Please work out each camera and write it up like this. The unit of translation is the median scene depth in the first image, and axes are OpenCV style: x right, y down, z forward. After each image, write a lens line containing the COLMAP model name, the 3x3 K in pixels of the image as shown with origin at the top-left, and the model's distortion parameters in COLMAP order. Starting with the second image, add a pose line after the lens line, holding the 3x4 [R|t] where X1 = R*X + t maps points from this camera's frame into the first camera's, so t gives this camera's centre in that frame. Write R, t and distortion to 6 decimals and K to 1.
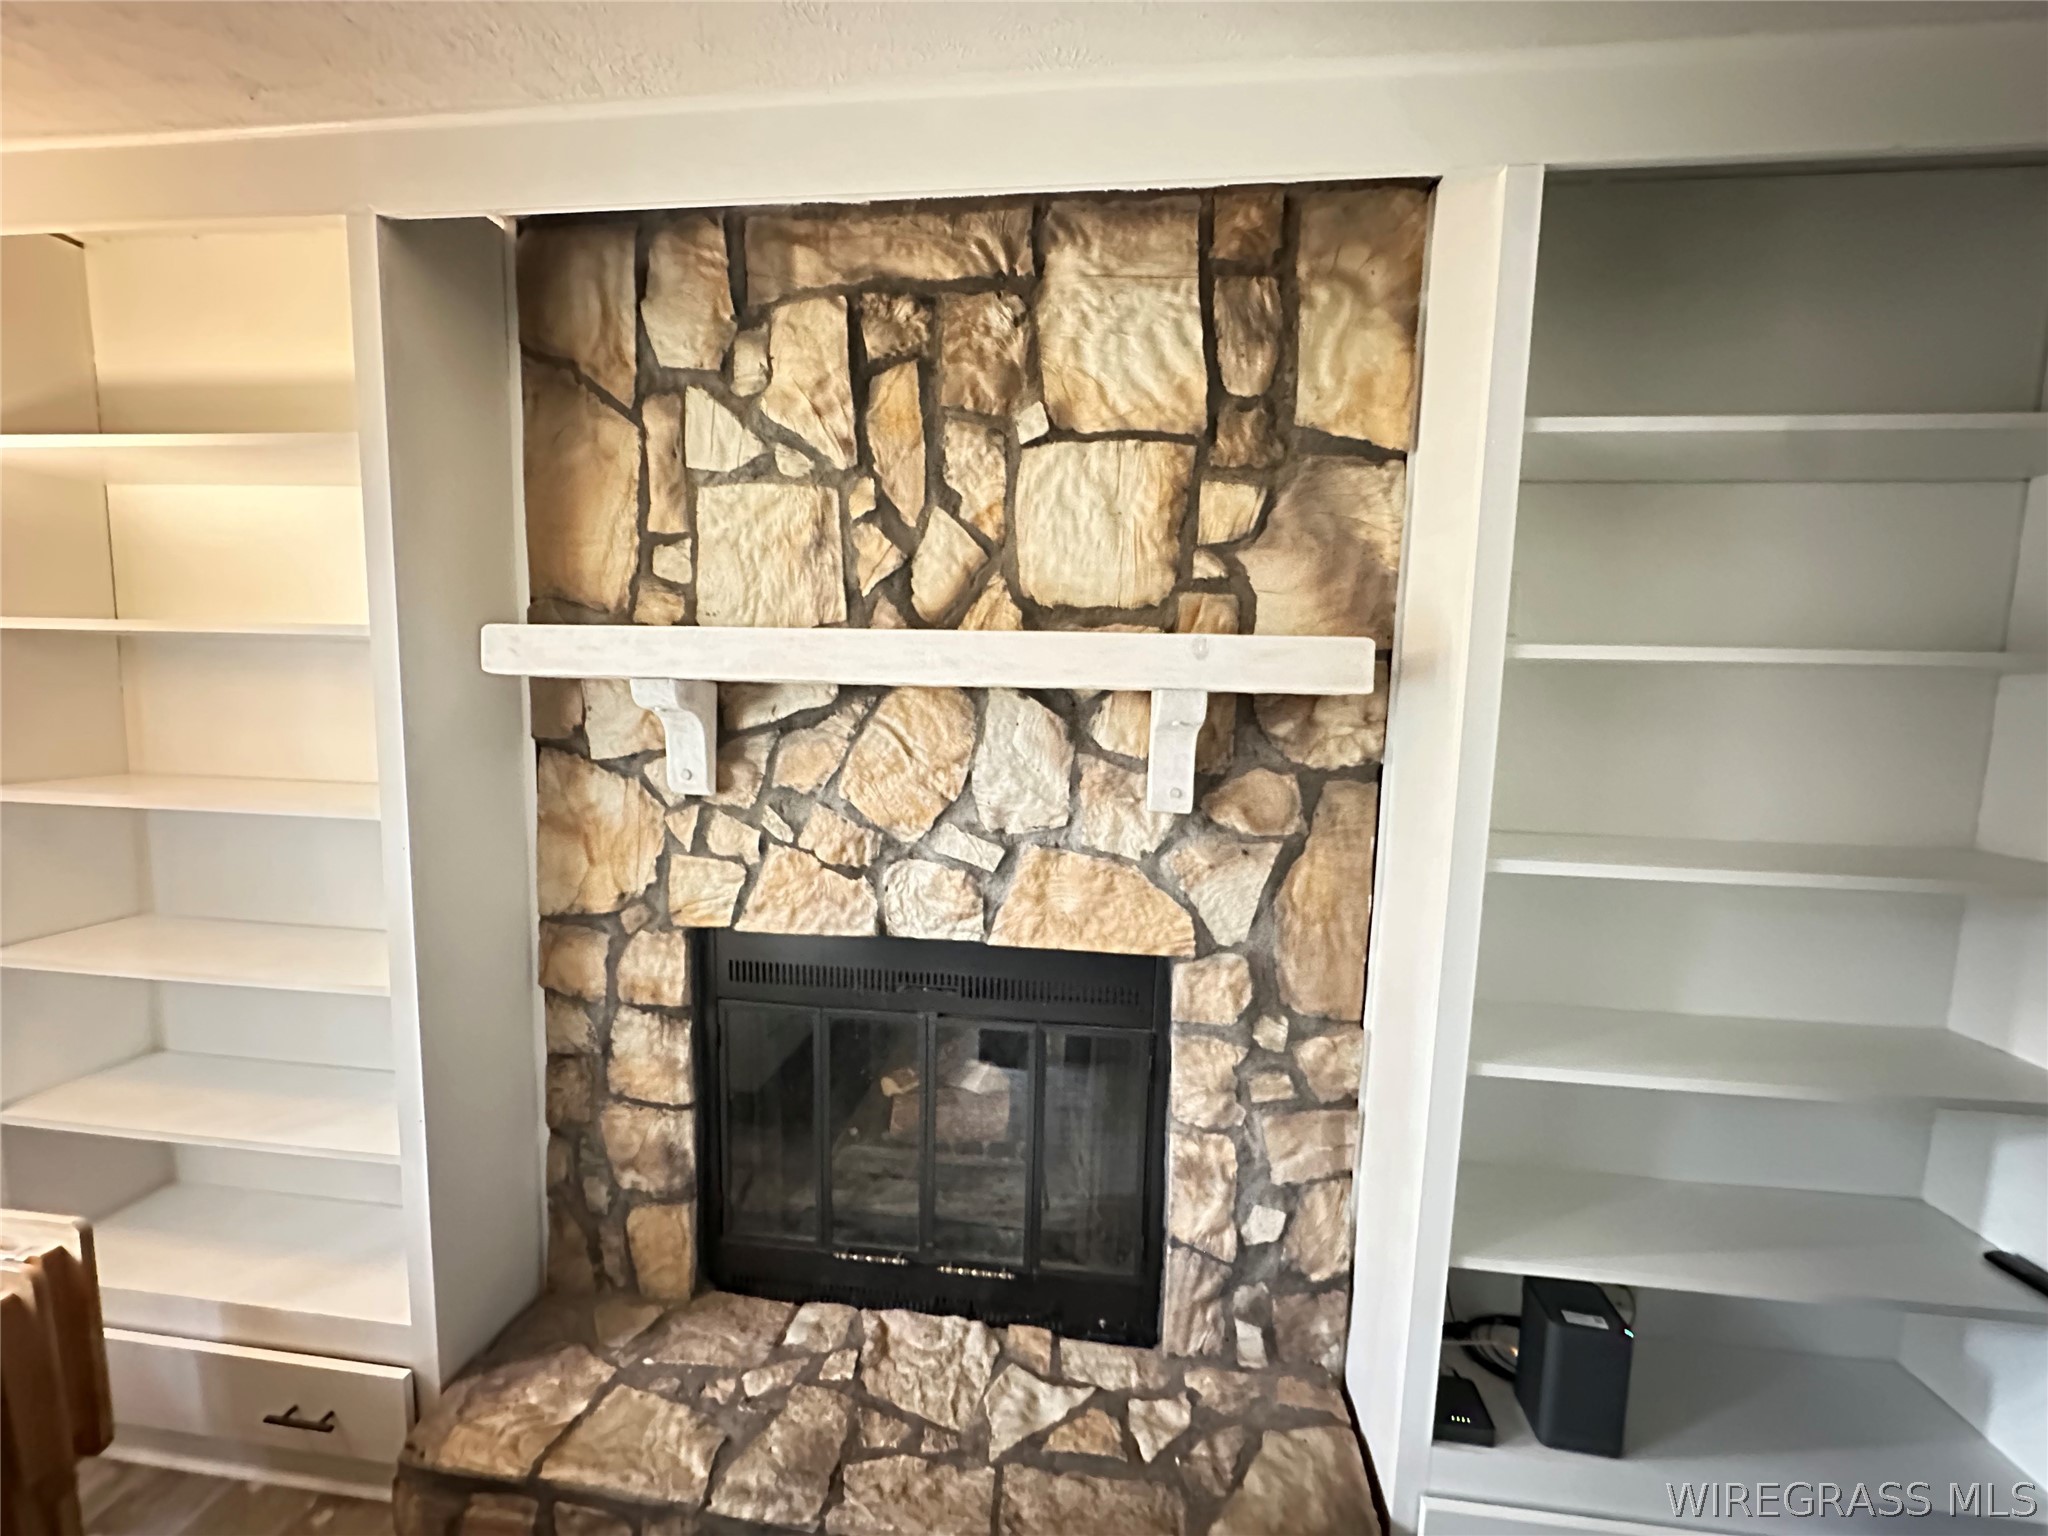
lens RADIAL K [[823.2, 0, 1026.8], [0, 823.2, 768.0], [0, 0, 1]] dist [-0.004115, 0.001408]
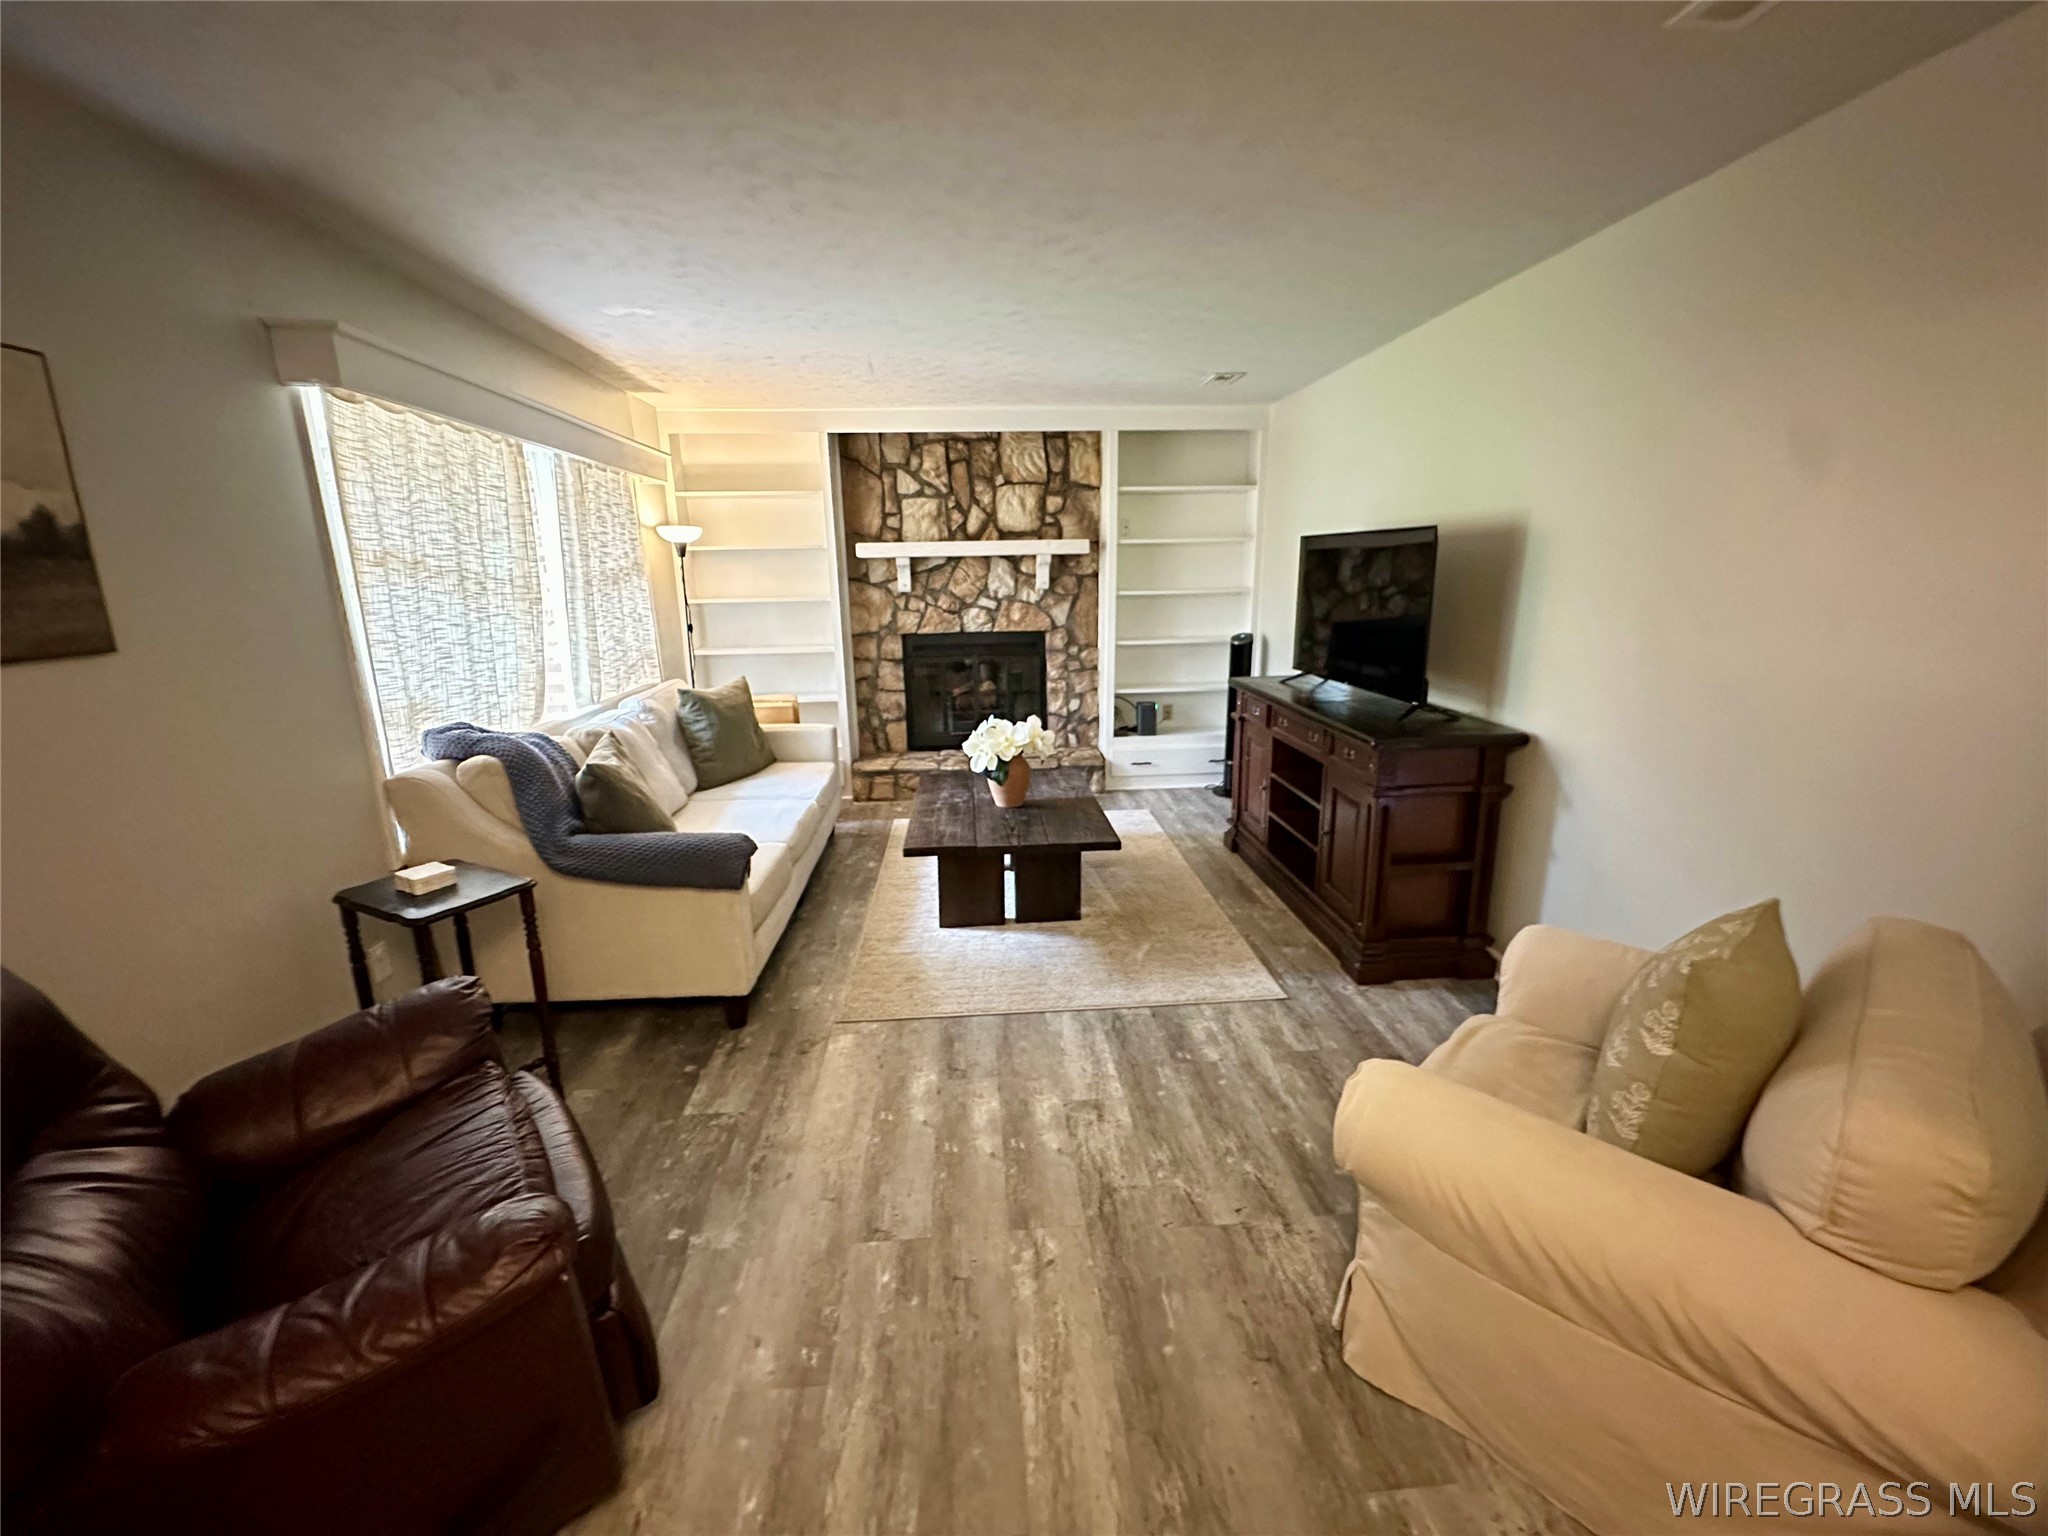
lens RADIAL K [[823.2, 0, 1017.0], [0, 823.2, 763.8], [0, 0, 1]] dist [-0.004115, 0.001408]
pose [[0.980811, -0.084442, 0.175724, -0.625914], [0.059812, 0.988198, 0.141021, 0.290143], [-0.185558, -0.127805, 0.974286, -2.553088]]
